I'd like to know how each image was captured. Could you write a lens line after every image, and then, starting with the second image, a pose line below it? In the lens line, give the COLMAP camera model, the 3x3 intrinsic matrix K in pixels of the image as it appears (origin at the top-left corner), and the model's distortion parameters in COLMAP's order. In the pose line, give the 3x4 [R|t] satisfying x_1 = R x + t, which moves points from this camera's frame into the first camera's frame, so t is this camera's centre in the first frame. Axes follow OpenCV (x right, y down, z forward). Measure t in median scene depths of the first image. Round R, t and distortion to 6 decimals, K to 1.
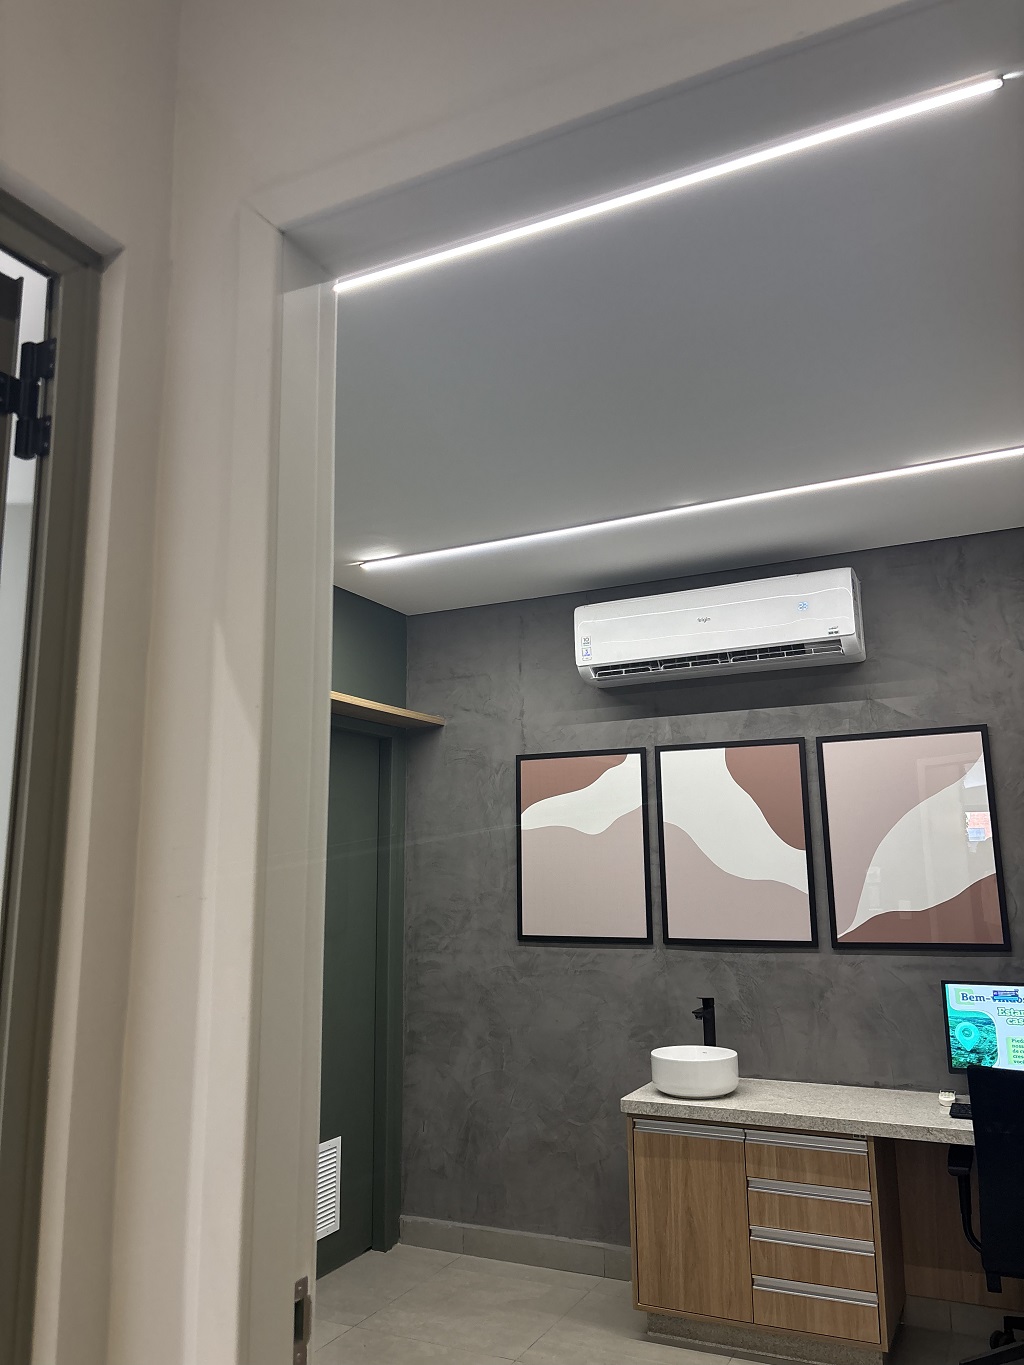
lens RADIAL K [[1032.8, 0, 506.0], [0, 1032.8, 671.0], [0, 0, 1]] dist [0.051042, -0.060969]
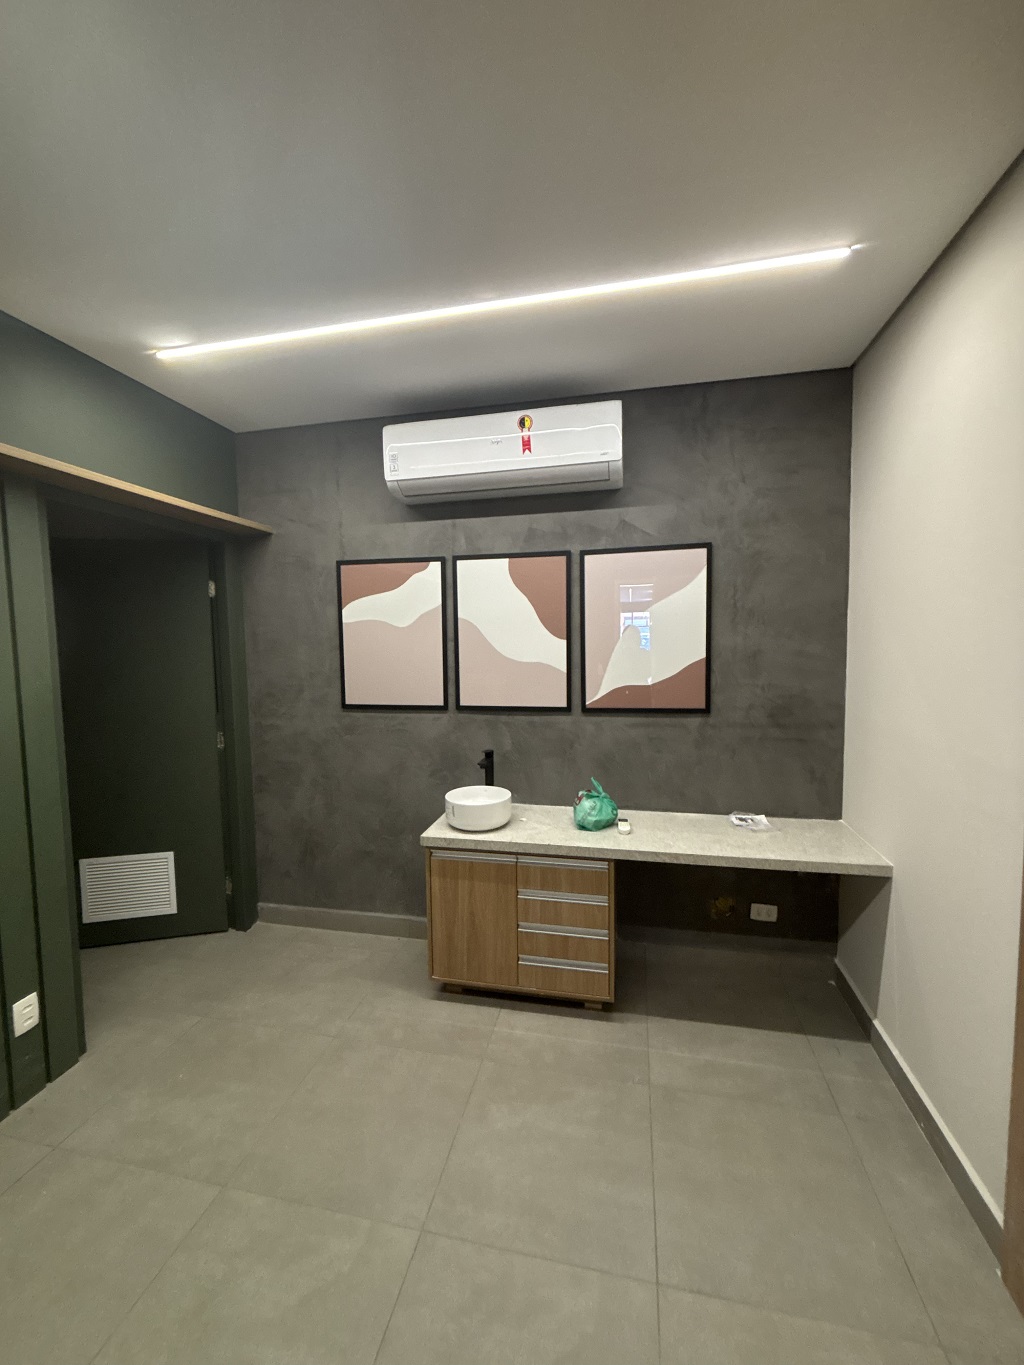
lens RADIAL K [[558.1, 0, 513.3], [0, 558.1, 679.8], [0, 0, 1]] dist [0.011127, -0.000487]
pose [[0.966851, -0.021940, 0.254397, 0.045869], [-0.045522, 0.965530, 0.256280, 0.045286], [-0.251250, -0.259365, 0.932525, 0.351729]]
